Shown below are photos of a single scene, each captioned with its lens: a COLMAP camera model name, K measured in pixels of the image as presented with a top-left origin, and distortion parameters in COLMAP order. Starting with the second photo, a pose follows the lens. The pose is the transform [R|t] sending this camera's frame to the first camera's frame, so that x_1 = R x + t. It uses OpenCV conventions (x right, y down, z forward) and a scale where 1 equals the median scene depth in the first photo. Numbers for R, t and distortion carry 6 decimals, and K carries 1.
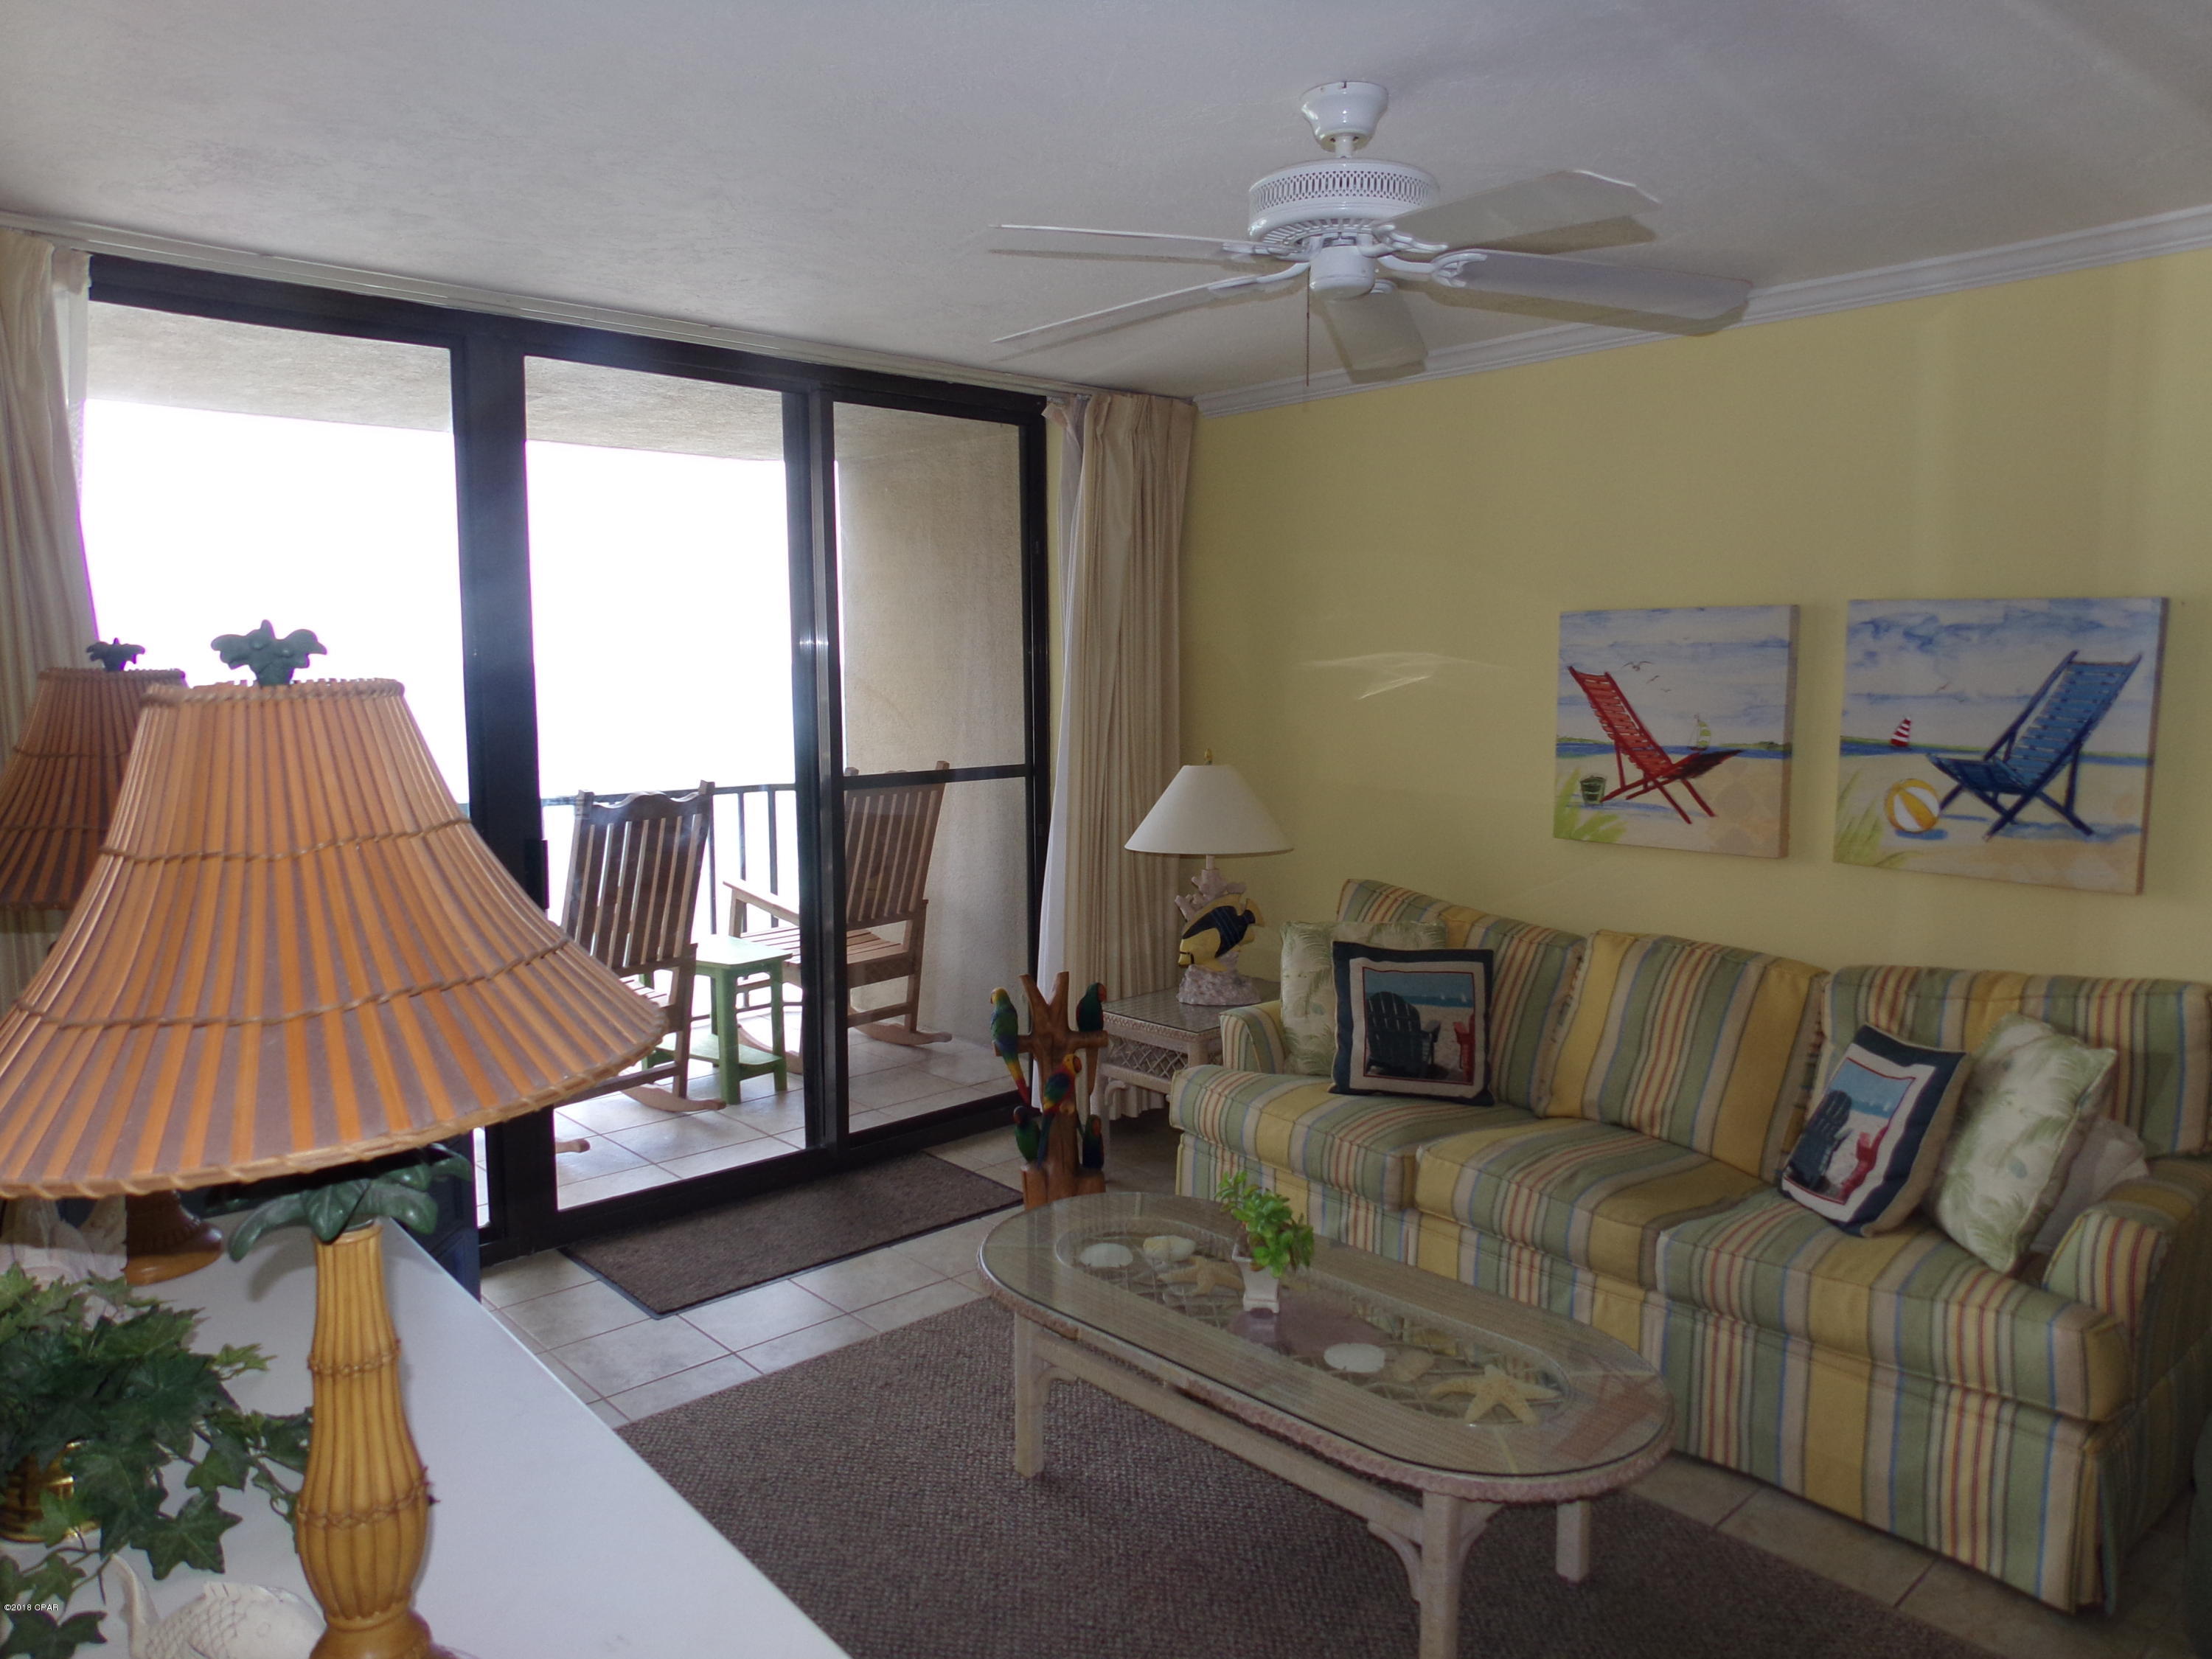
lens RADIAL K [[1512.8, 0, 1103.9], [0, 1512.8, 821.3], [0, 0, 1]] dist [0.006531, -0.022255]
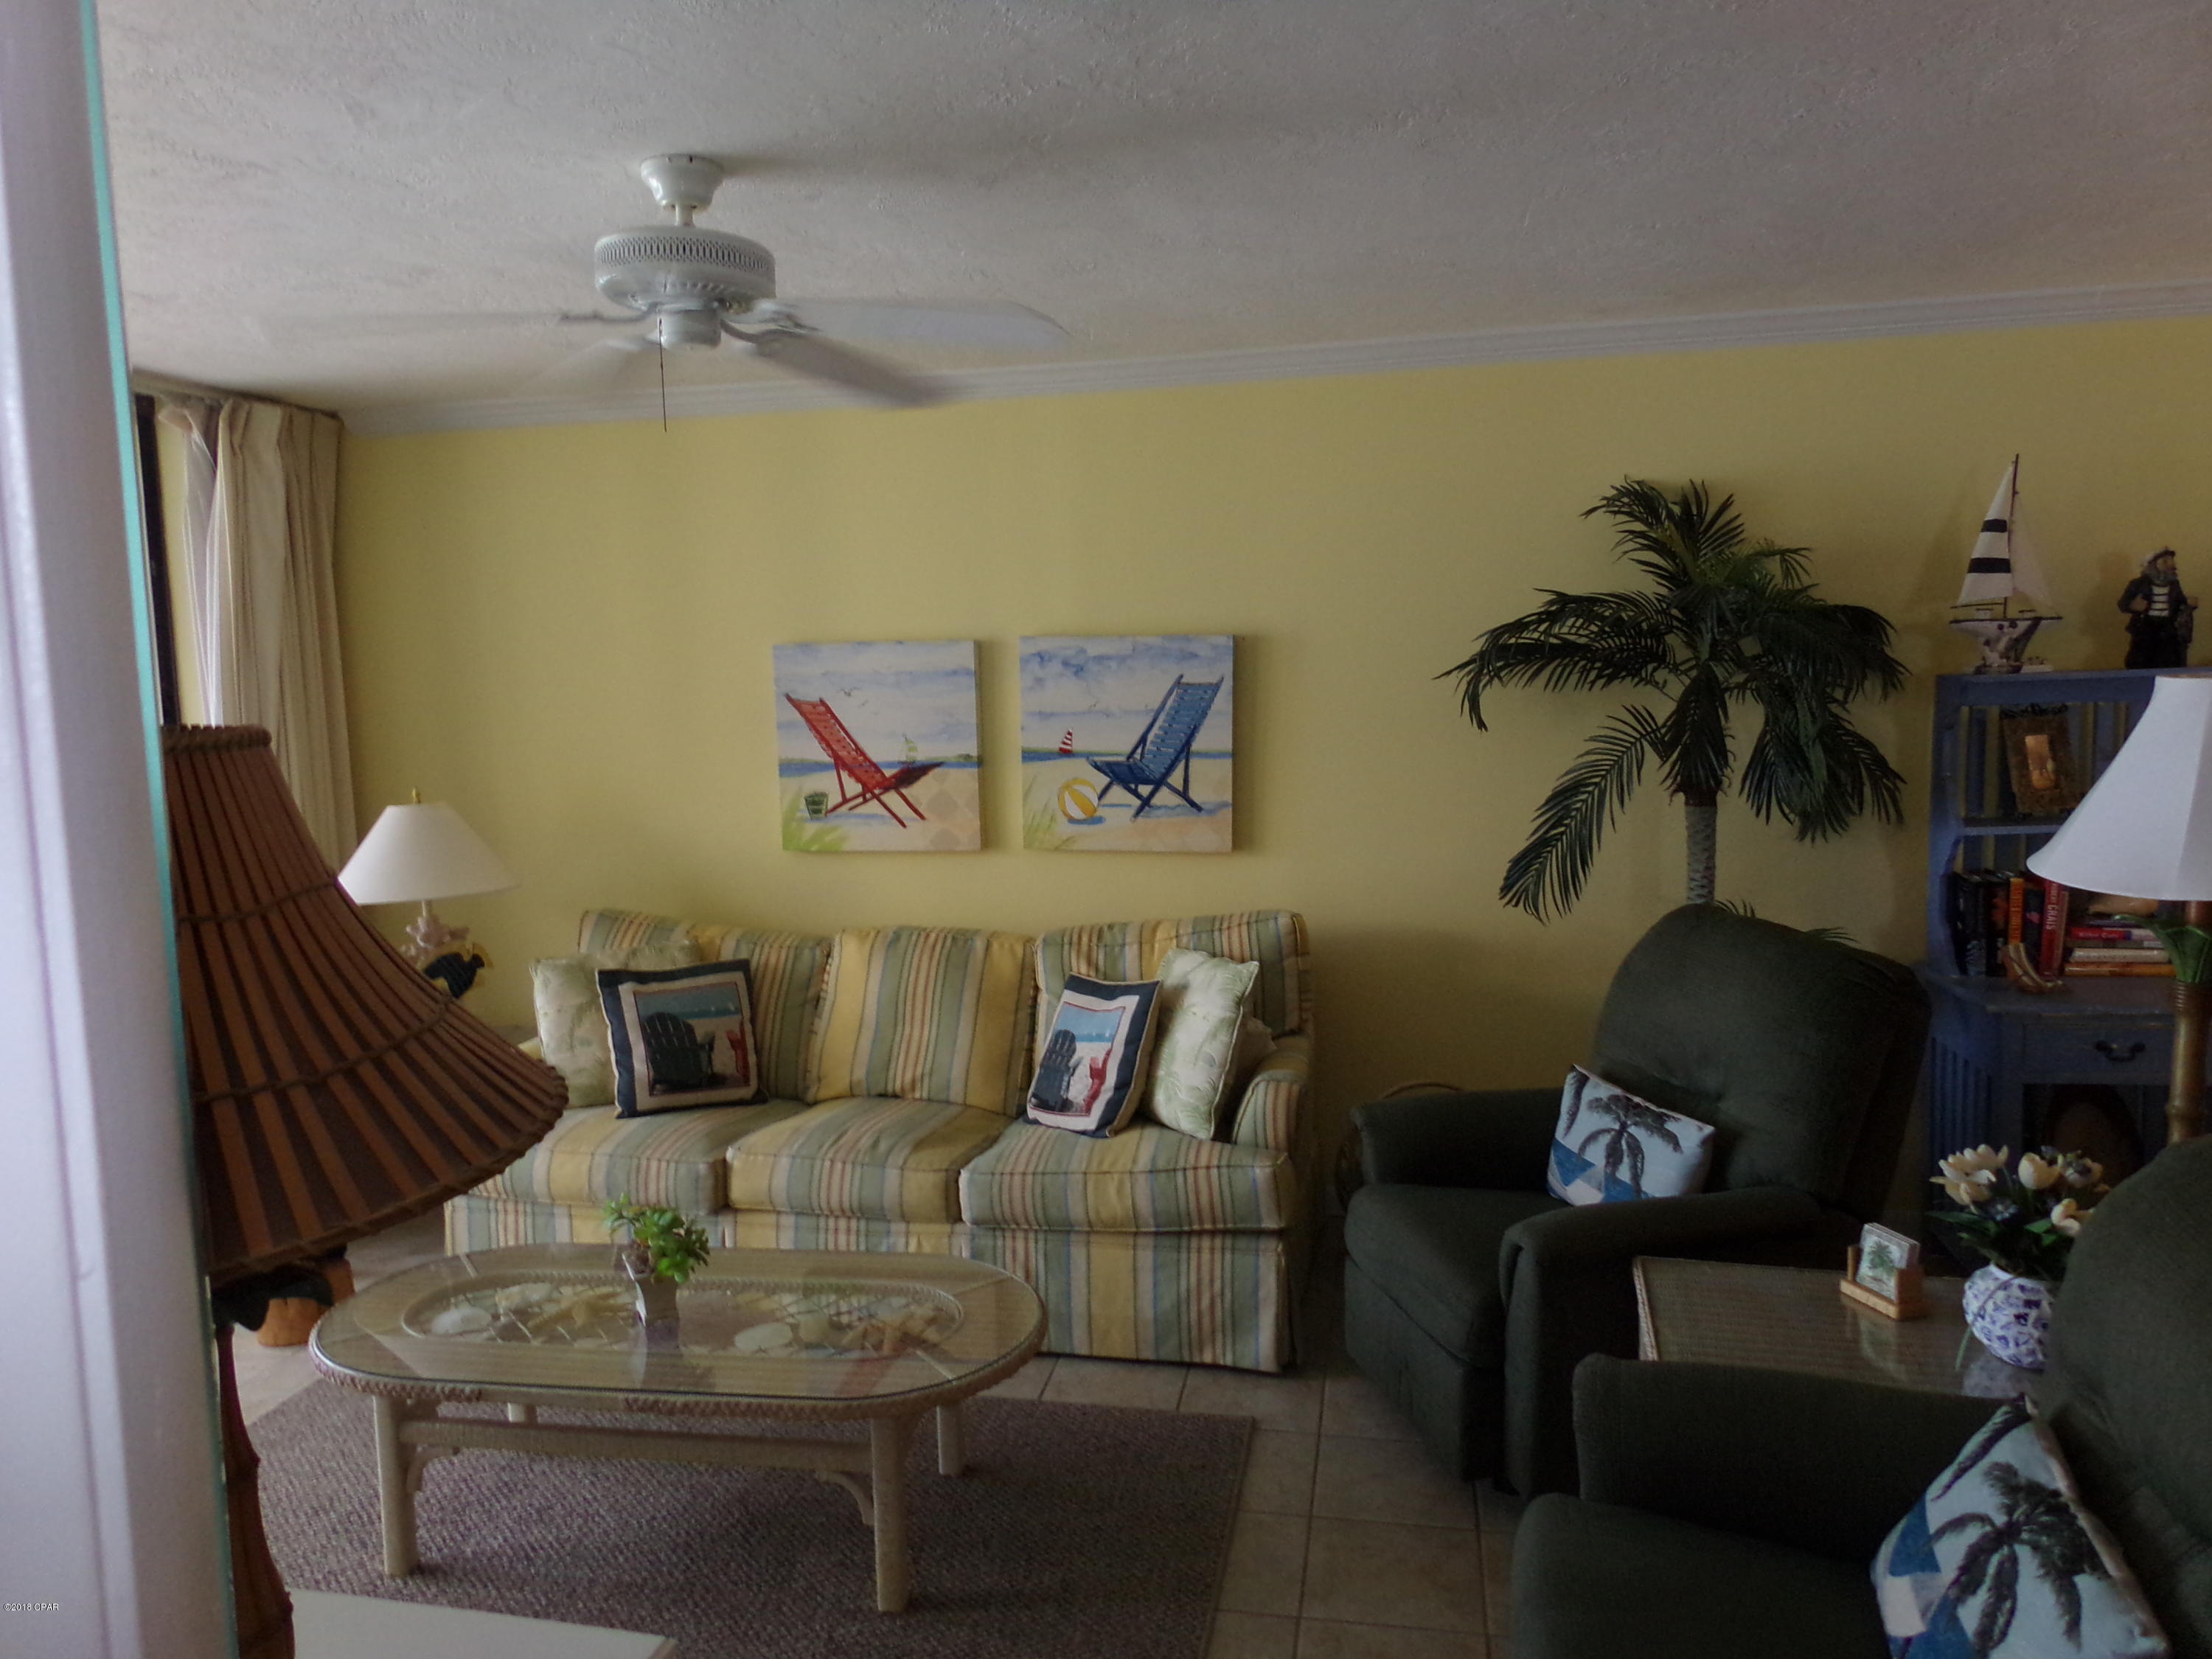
lens RADIAL K [[1512.8, 0, 1103.9], [0, 1512.8, 821.3], [0, 0, 1]] dist [0.006531, -0.022255]
pose [[0.772826, -0.067667, 0.631000, -0.248146], [0.082268, 0.996591, 0.006113, 0.002347], [-0.629263, 0.047187, 0.775759, 0.005530]]
